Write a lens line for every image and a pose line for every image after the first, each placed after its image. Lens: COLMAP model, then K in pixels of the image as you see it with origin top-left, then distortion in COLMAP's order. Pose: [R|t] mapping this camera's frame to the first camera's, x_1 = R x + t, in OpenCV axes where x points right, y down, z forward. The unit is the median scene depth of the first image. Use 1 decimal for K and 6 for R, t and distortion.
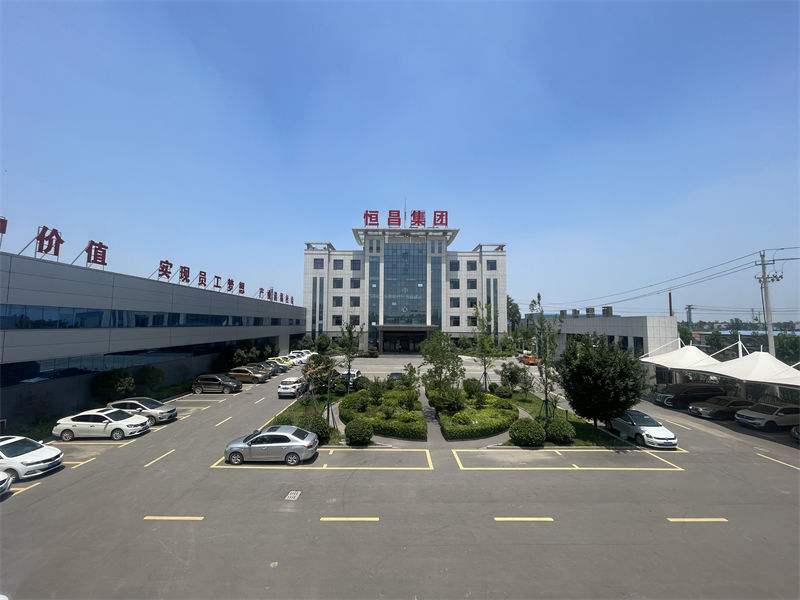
lens RADIAL K [[322.4, 0, 394.8], [0, 322.4, 299.6], [0, 0, 1]] dist [0.000164, 0.000104]
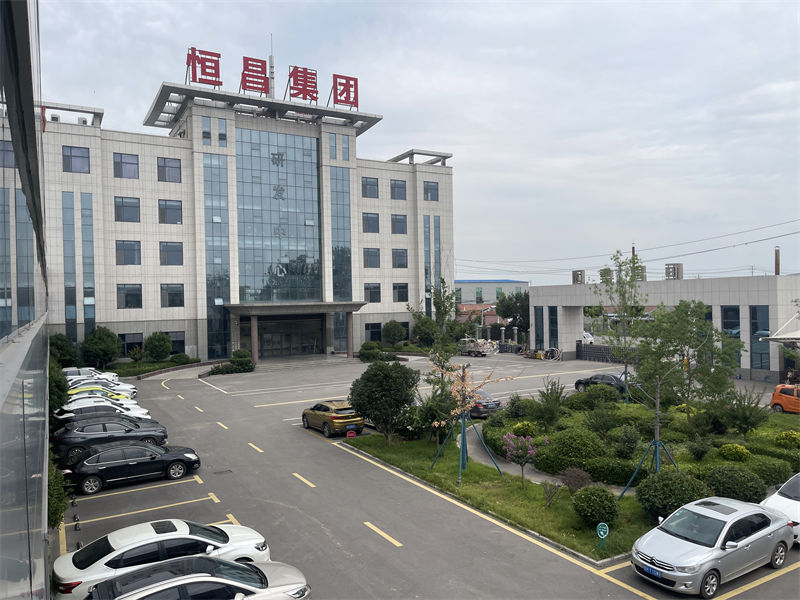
lens RADIAL K [[606.6, 0, 399.2], [0, 606.6, 300.5], [0, 0, 1]] dist [0.046092, -0.043134]
pose [[0.870958, -0.023623, 0.490789, -0.353166], [-0.010900, 0.997669, 0.067363, 0.014879], [-0.491237, -0.064020, 0.868670, 0.141891]]
